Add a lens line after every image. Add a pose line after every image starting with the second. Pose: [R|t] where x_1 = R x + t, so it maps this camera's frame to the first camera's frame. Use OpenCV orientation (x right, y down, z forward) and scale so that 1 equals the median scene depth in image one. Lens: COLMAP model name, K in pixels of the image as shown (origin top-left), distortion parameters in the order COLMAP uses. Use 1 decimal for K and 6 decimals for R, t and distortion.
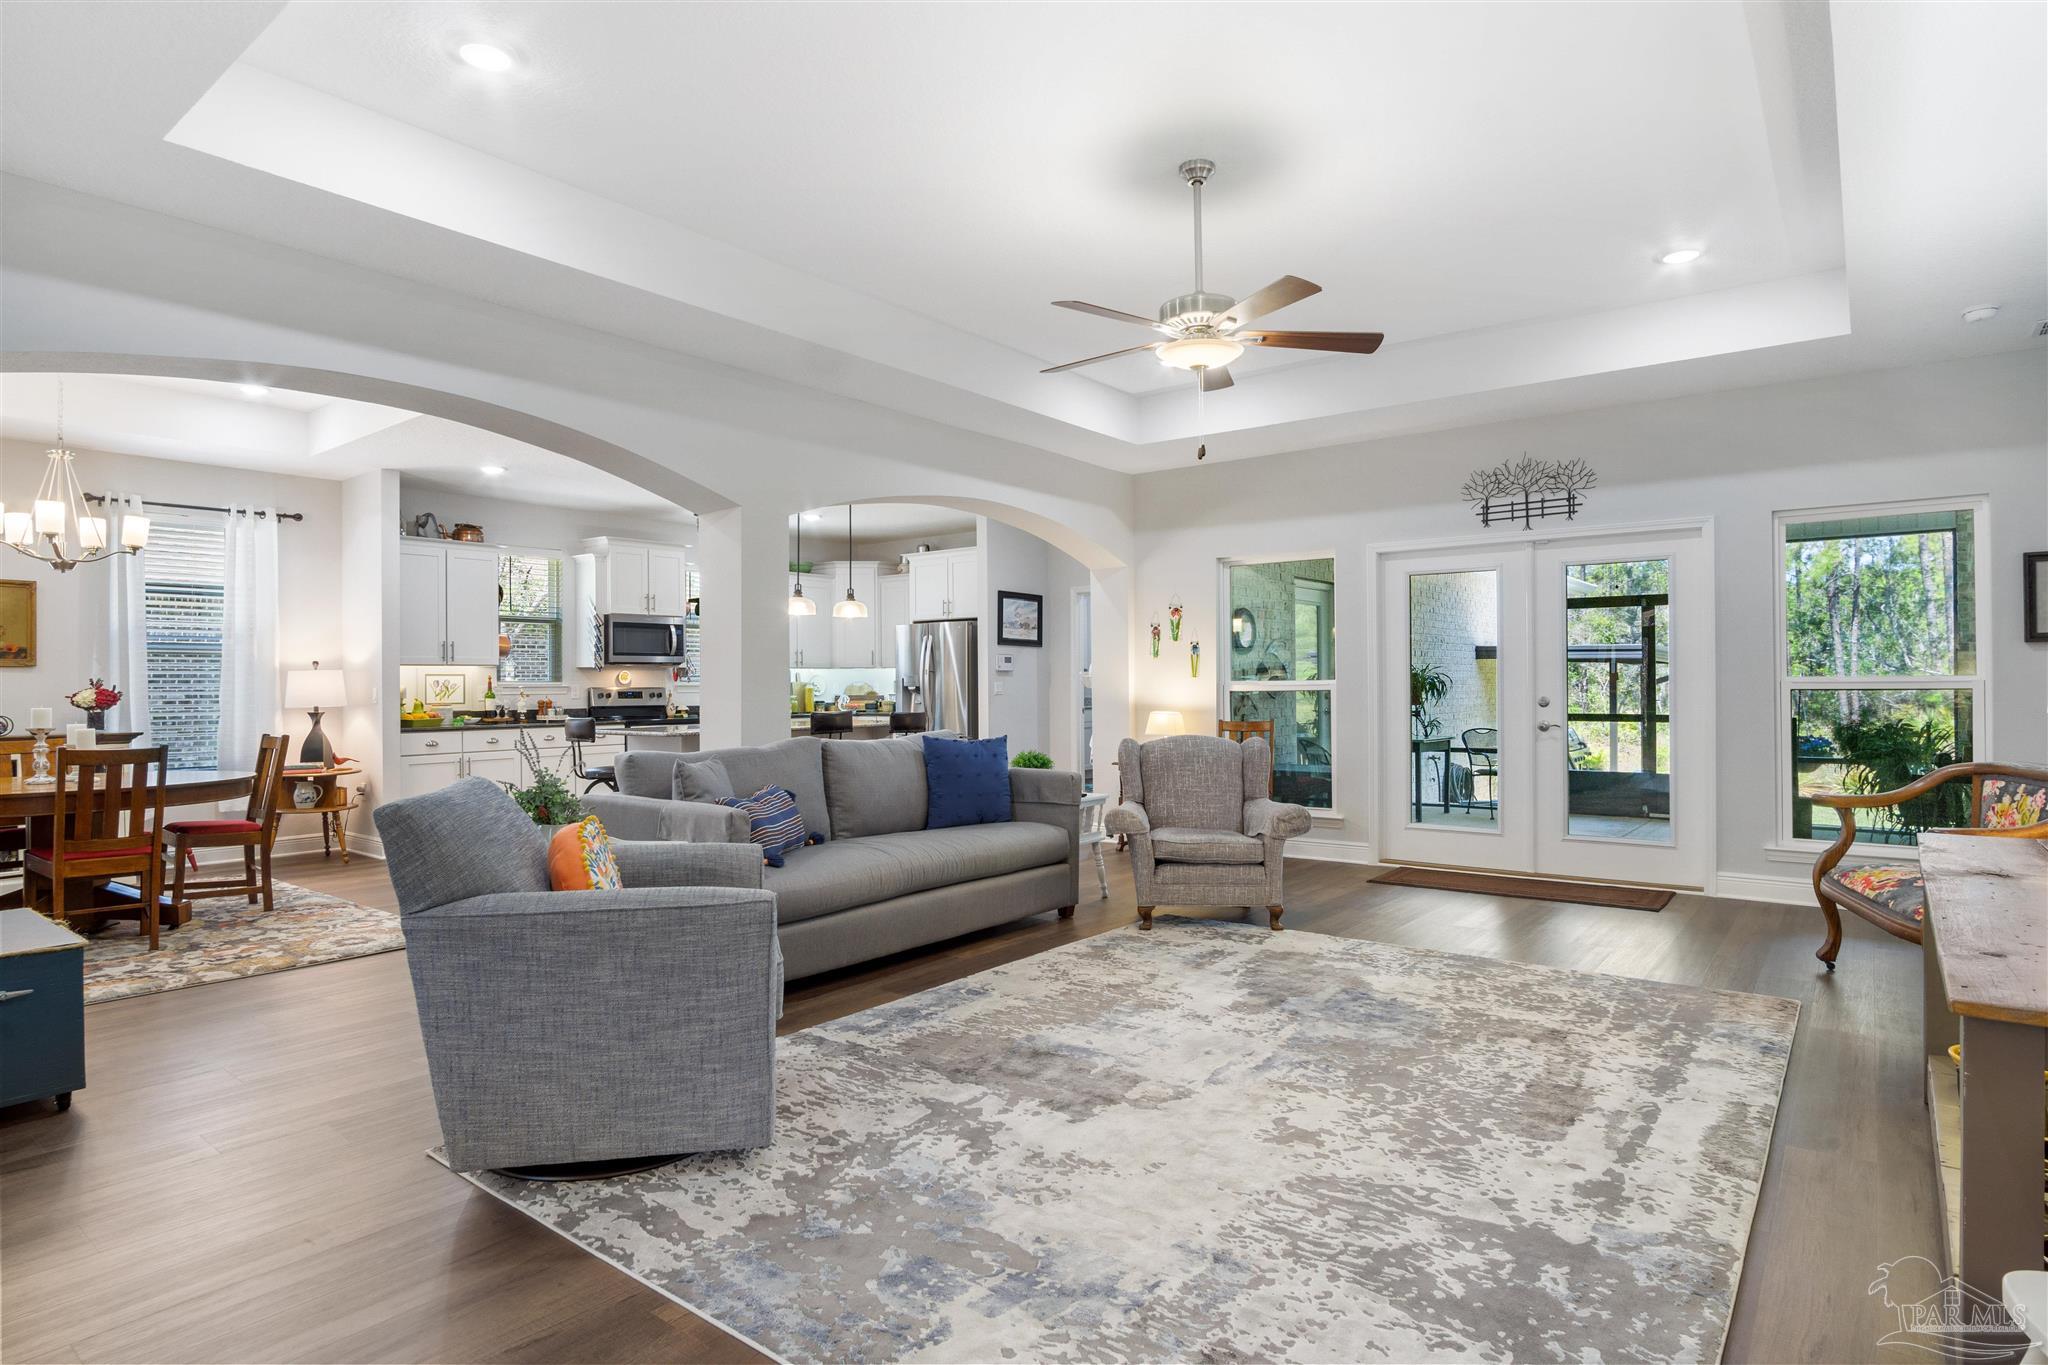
lens RADIAL K [[1115.8, 0, 992.1], [0, 1115.8, 675.7], [0, 0, 1]] dist [-0.039280, 0.009948]
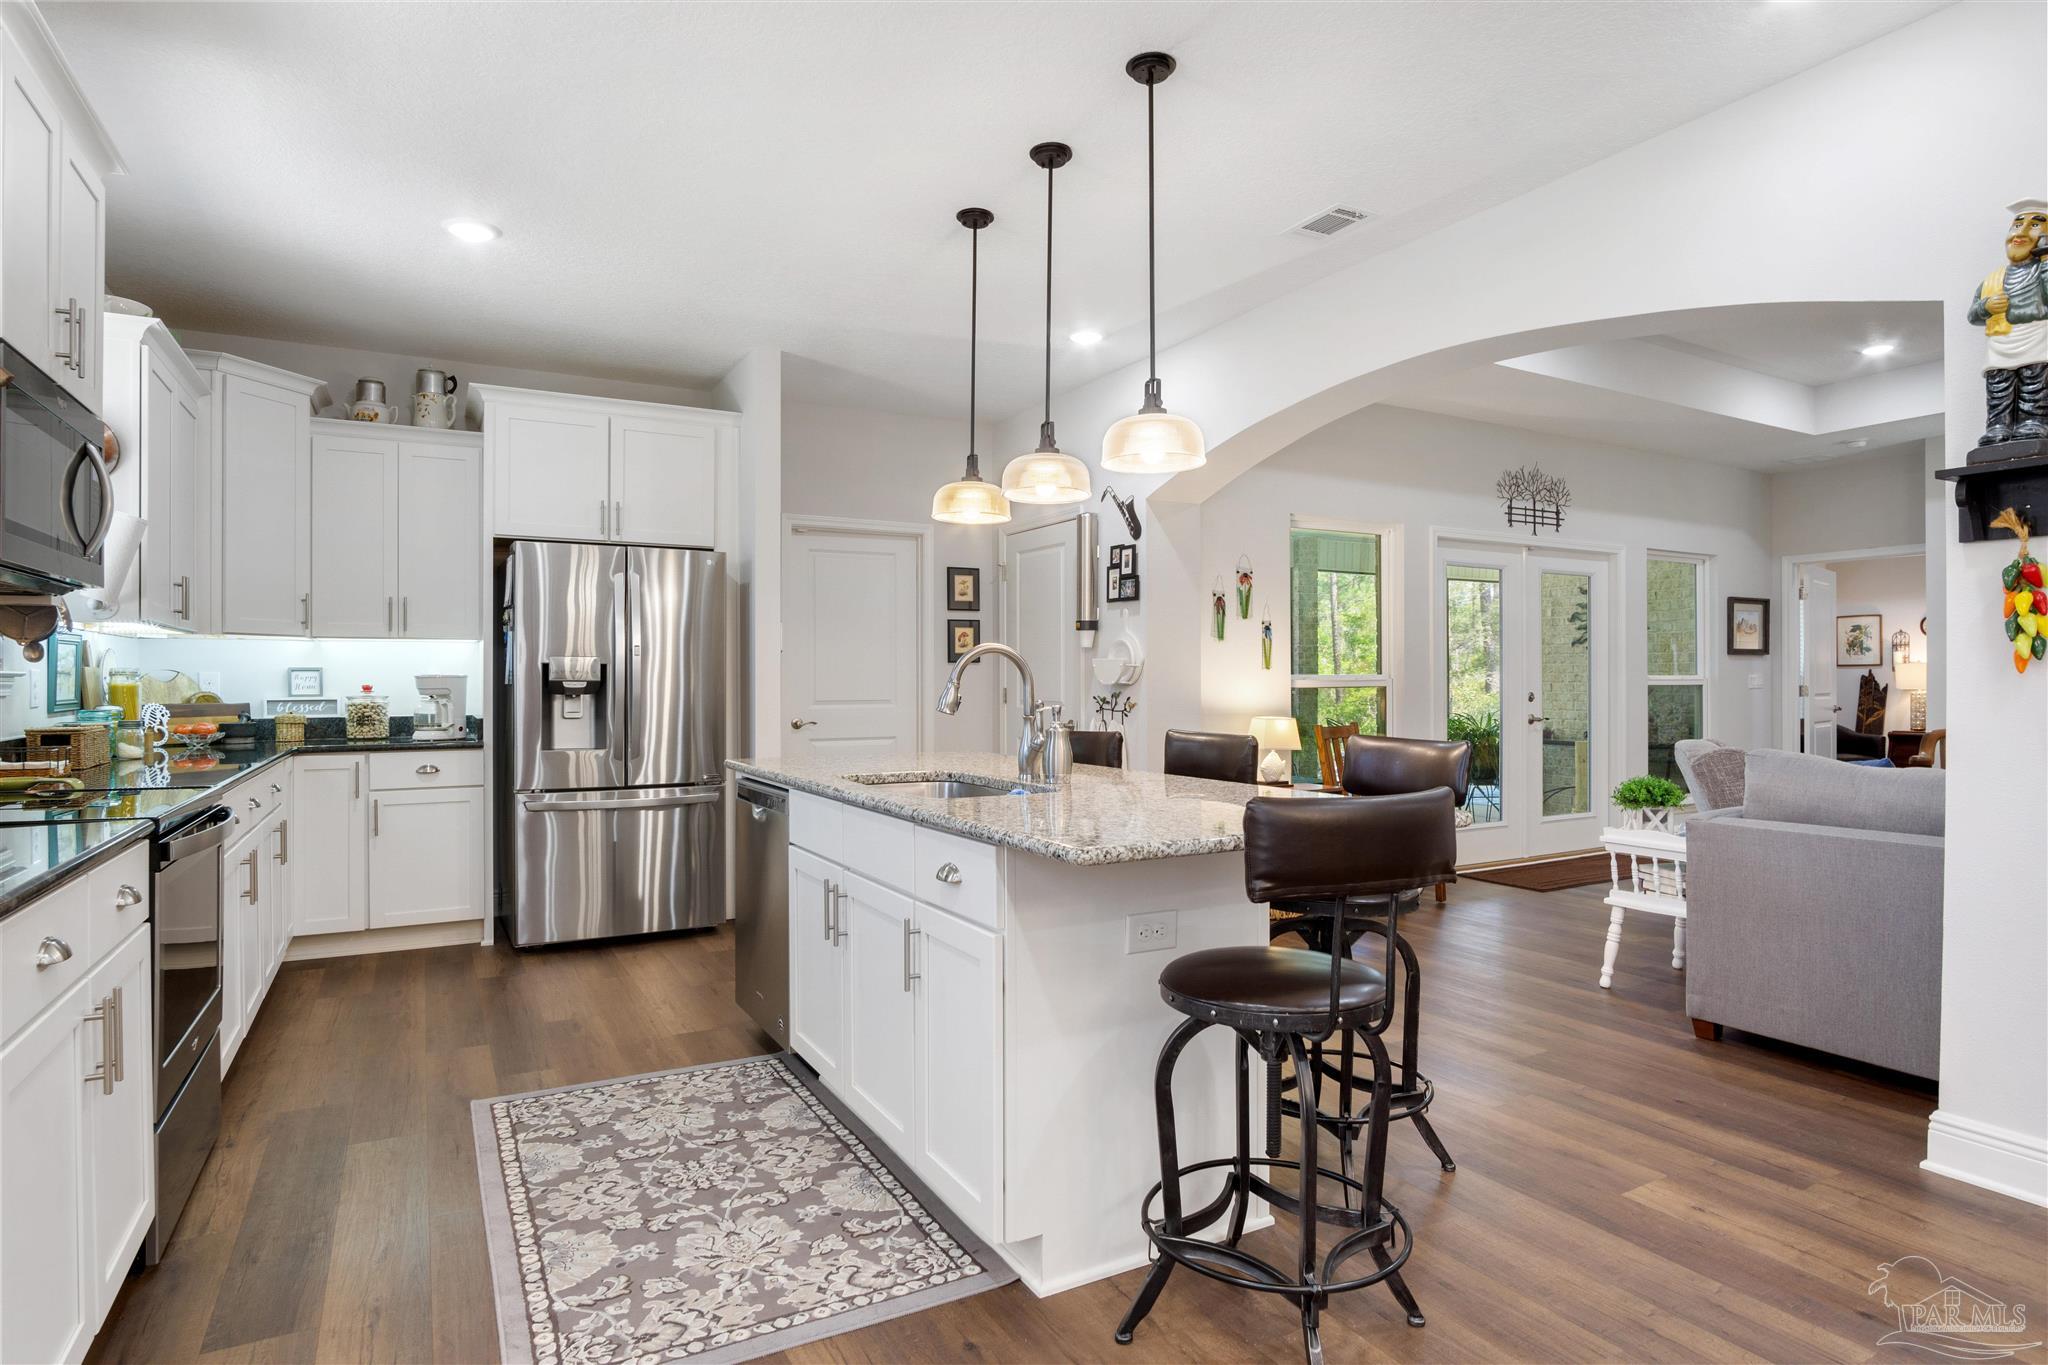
lens RADIAL K [[1115.8, 0, 1013.8], [0, 1115.8, 681.5], [0, 0, 1]] dist [-0.039280, 0.009948]
pose [[0.371775, 0.005147, 0.928309, -1.440541], [-0.008392, 0.999962, -0.002183, 0.031783], [-0.928285, -0.006979, 0.371804, 2.238793]]
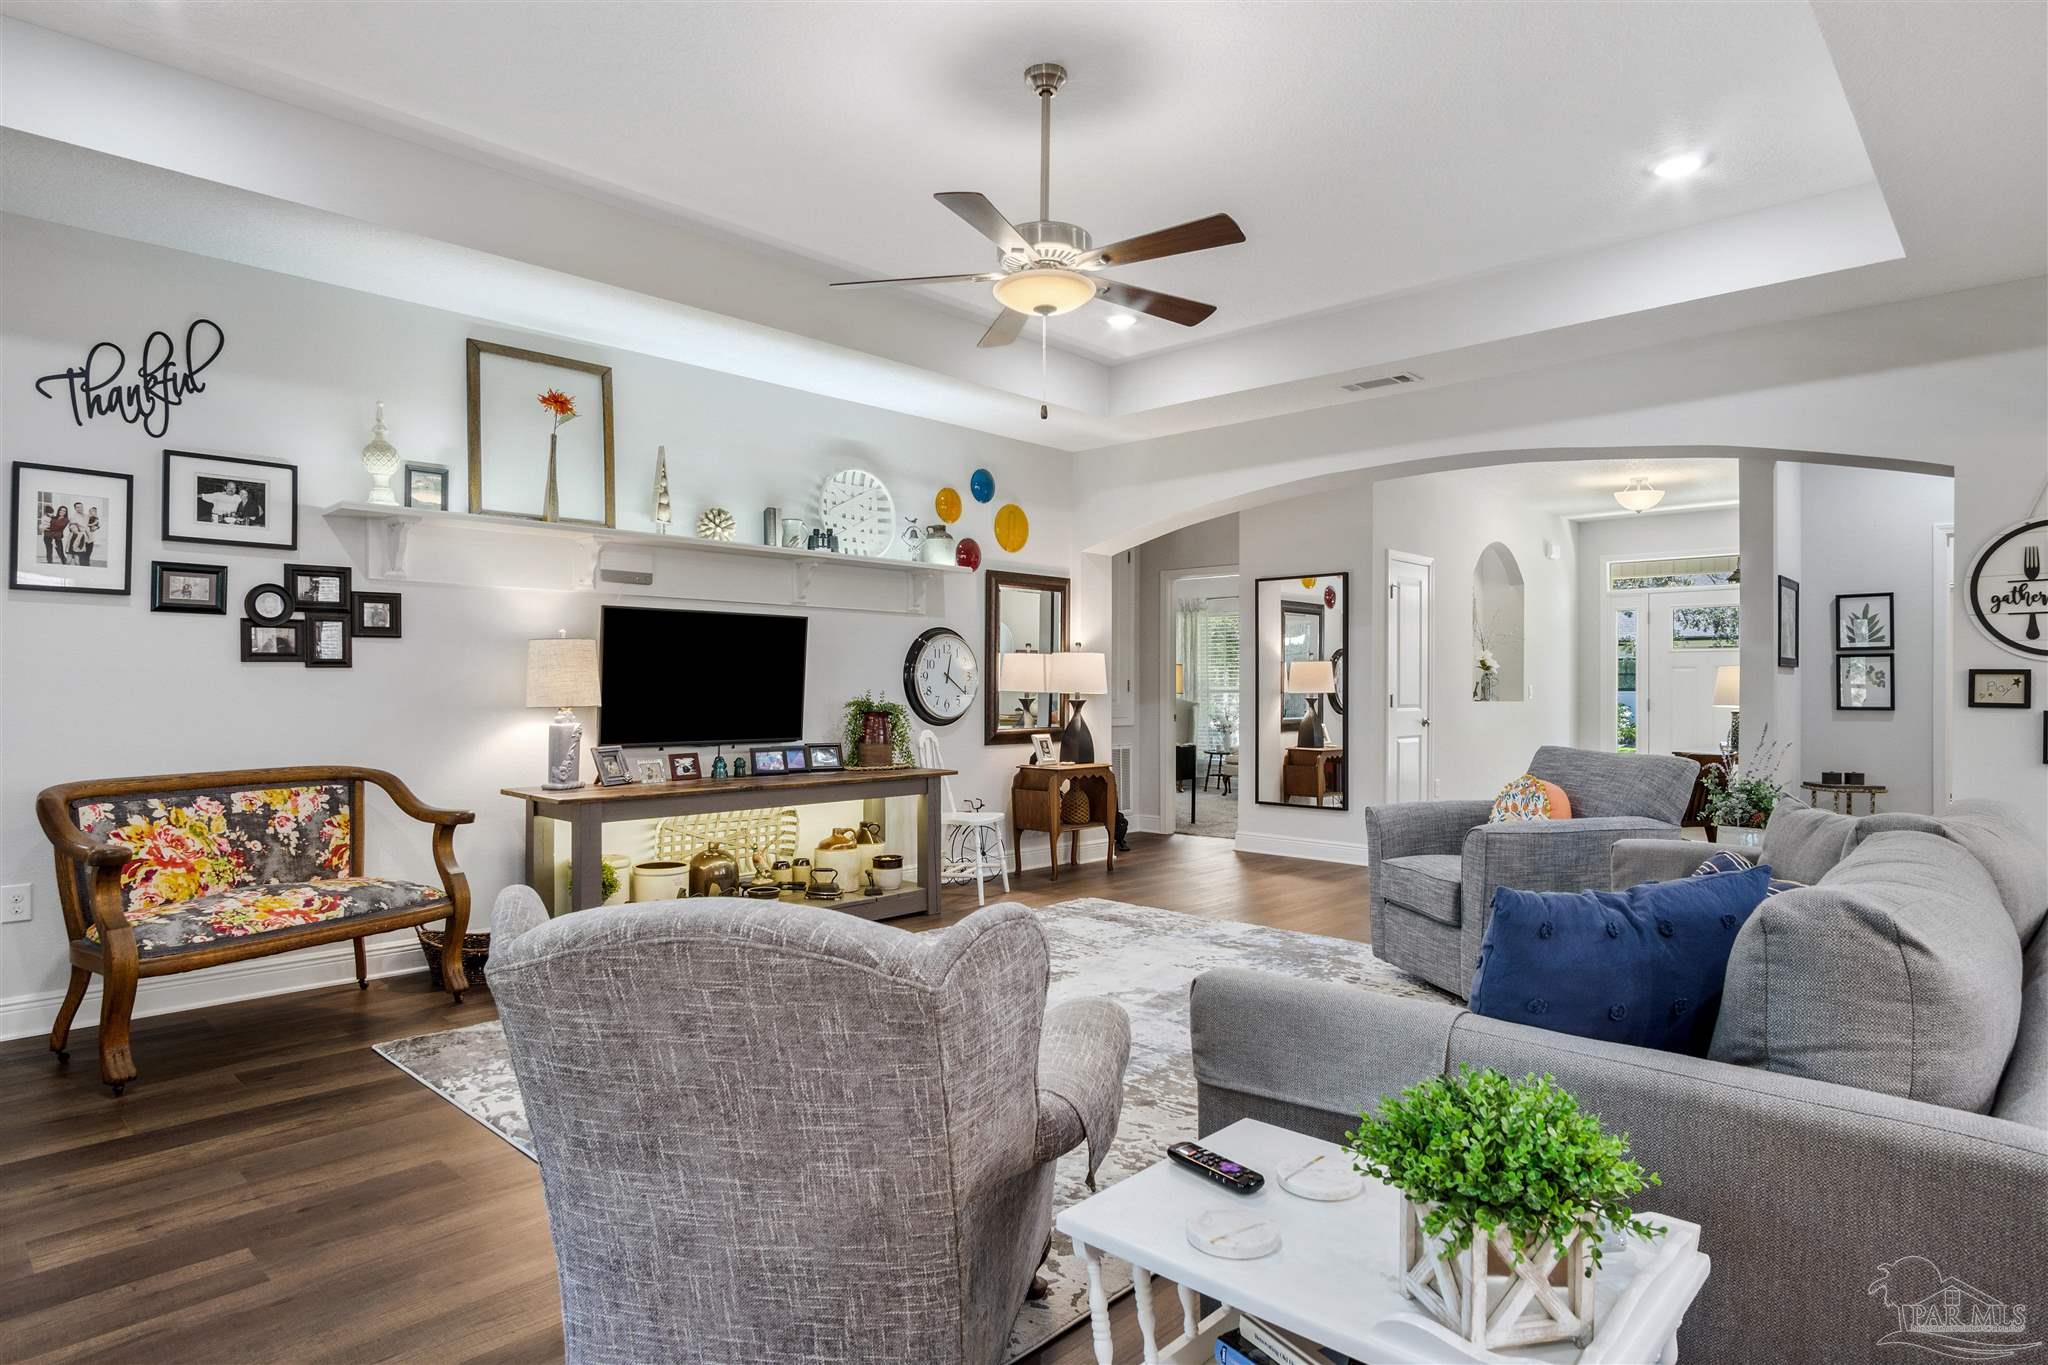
lens RADIAL K [[1115.8, 0, 1007.0], [0, 1115.8, 688.2], [0, 0, 1]] dist [-0.039280, 0.009948]
pose [[-0.997112, 0.004375, 0.075815, 0.198846], [0.003839, 0.999967, -0.007214, 0.019071], [-0.075844, -0.006902, -0.997096, 2.352877]]
